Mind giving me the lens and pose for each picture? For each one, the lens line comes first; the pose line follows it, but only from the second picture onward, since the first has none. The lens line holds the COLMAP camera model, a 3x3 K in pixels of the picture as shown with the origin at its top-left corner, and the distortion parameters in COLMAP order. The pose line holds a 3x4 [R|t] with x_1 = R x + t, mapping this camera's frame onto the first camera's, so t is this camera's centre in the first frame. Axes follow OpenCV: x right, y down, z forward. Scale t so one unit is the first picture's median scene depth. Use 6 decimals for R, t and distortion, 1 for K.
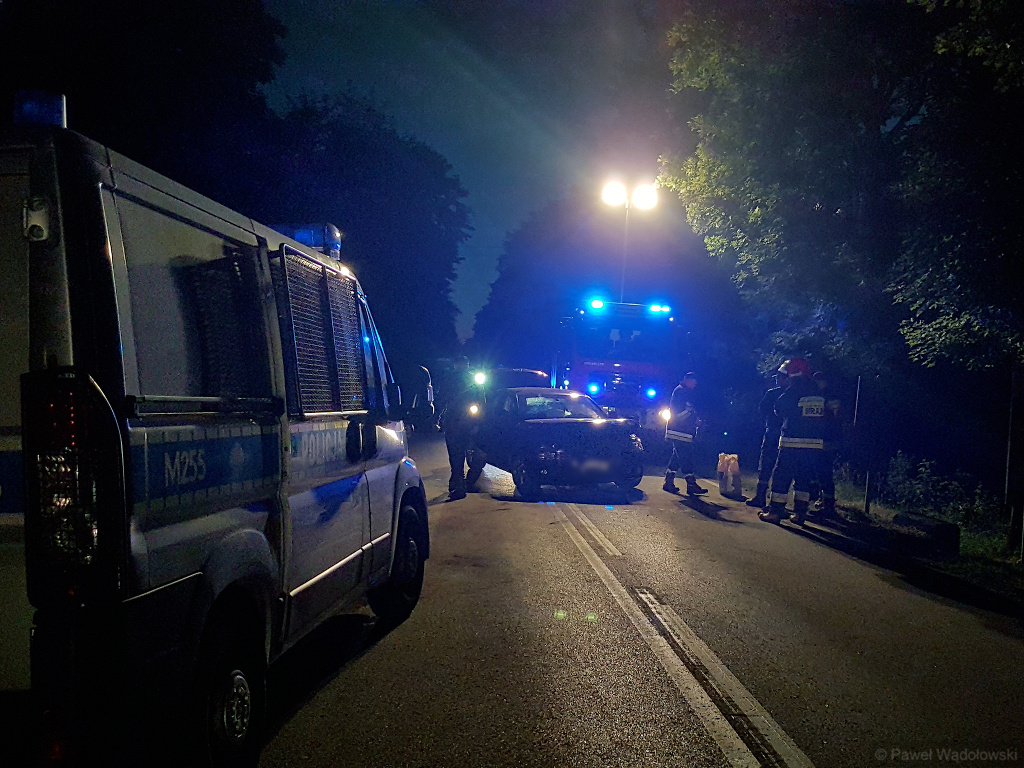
lens RADIAL K [[943.1, 0, 512.0], [0, 943.1, 384.0], [0, 0, 1]] dist [-0.240441, 0.308268]
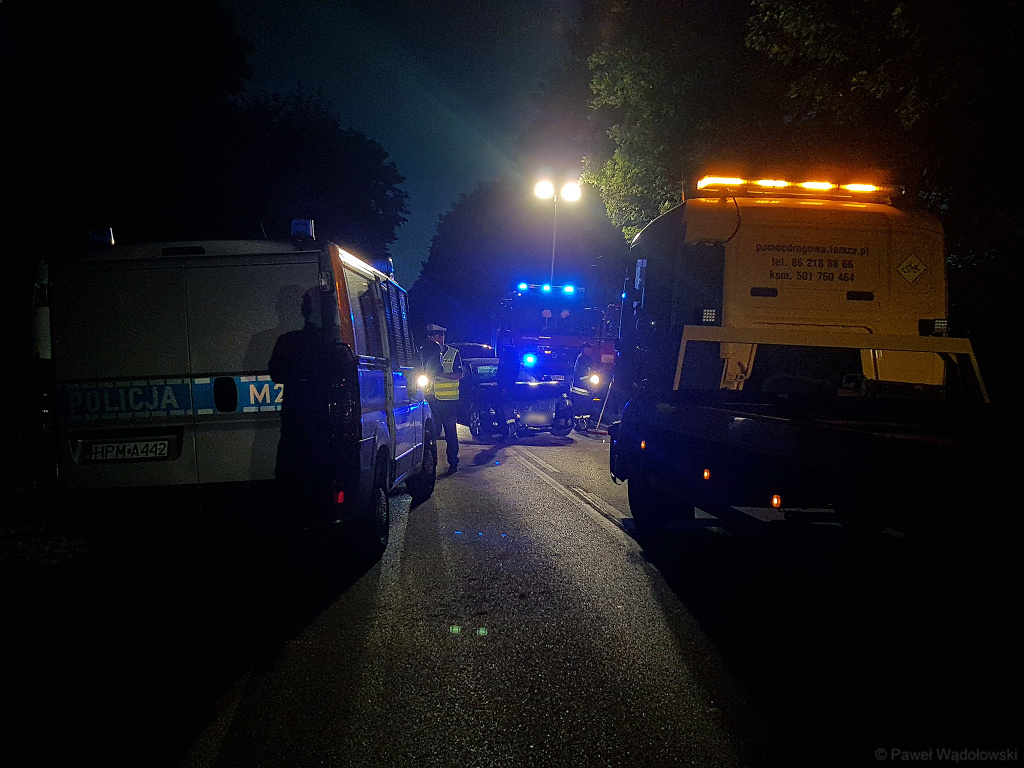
lens RADIAL K [[943.1, 0, 512.0], [0, 943.1, 384.0], [0, 0, 1]] dist [-0.240441, 0.308268]
pose [[0.996920, -0.021611, 0.075389, -0.025544], [0.019590, 0.999431, 0.027445, 0.003529], [-0.075939, -0.025883, 0.996776, -0.179040]]
